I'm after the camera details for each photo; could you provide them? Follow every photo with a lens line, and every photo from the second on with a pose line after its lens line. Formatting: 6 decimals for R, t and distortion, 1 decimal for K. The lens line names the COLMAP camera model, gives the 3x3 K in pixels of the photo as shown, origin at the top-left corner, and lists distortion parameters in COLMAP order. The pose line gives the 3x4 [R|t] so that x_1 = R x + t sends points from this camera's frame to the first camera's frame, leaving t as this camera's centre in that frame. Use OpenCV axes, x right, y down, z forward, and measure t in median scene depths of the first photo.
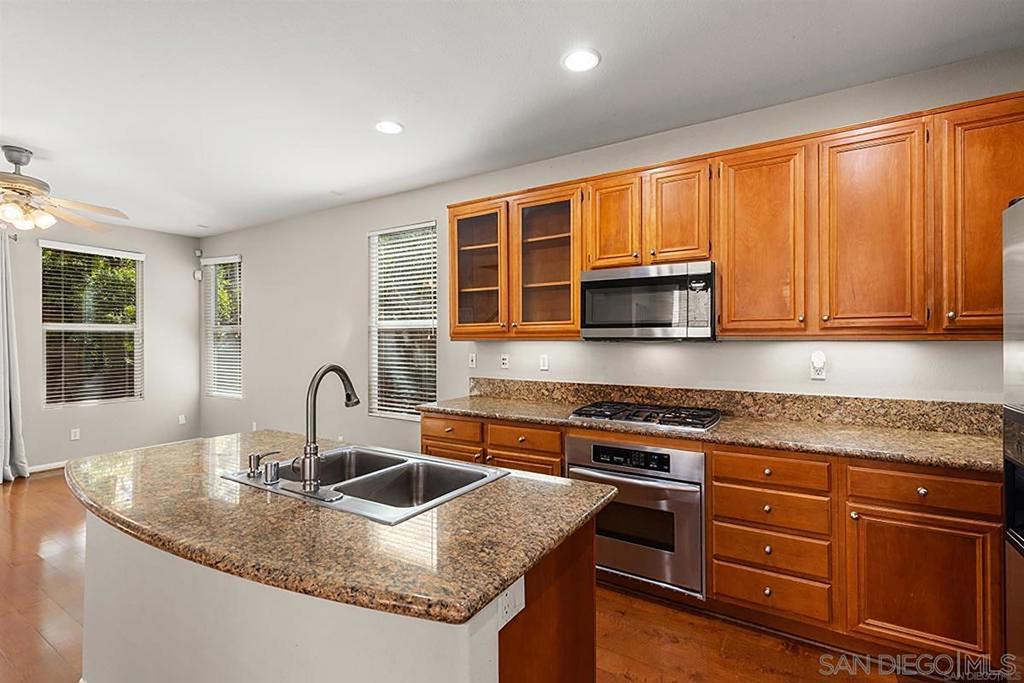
lens RADIAL K [[458.2, 0, 518.8], [0, 458.2, 339.7], [0, 0, 1]] dist [0.004358, -0.000175]
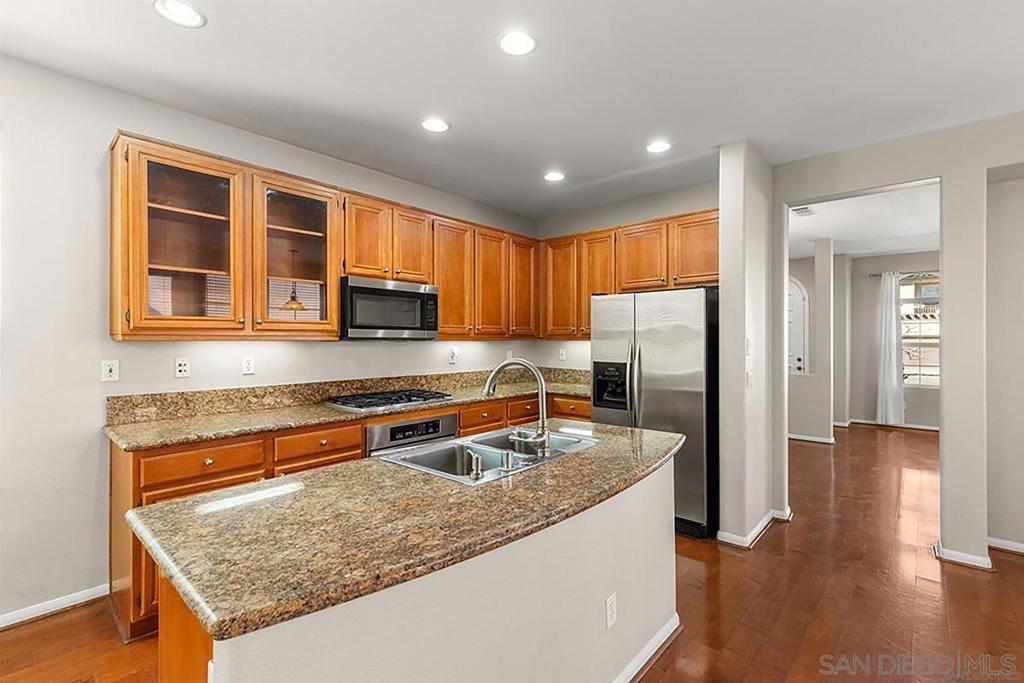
lens RADIAL K [[458.2, 0, 518.8], [0, 458.2, 339.7], [0, 0, 1]] dist [0.004358, -0.000175]
pose [[0.177470, 0.002113, 0.984124, -0.789544], [-0.001684, 0.999997, -0.001844, 0.002193], [-0.984125, -0.001330, 0.177473, 0.383972]]
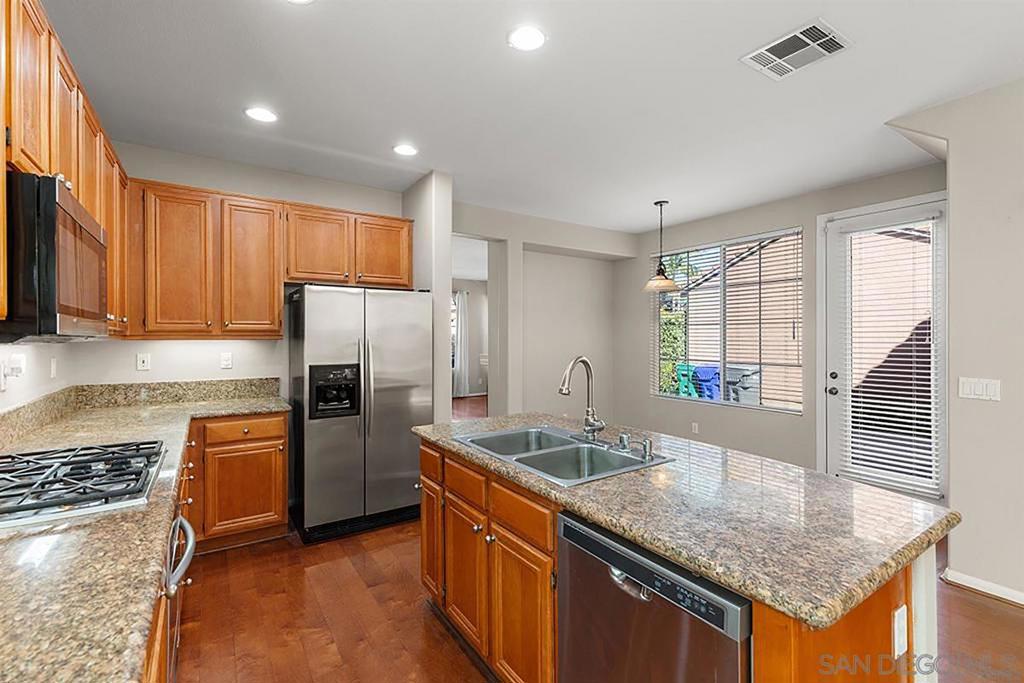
lens RADIAL K [[460.5, 0, 519.9], [0, 460.5, 336.6], [0, 0, 1]] dist [0.001746, 0.000054]
pose [[-0.907675, 0.005223, 0.419642, -0.397324], [0.004698, 0.999986, -0.002285, 0.000182], [-0.419648, -0.000103, -0.907687, 1.113830]]
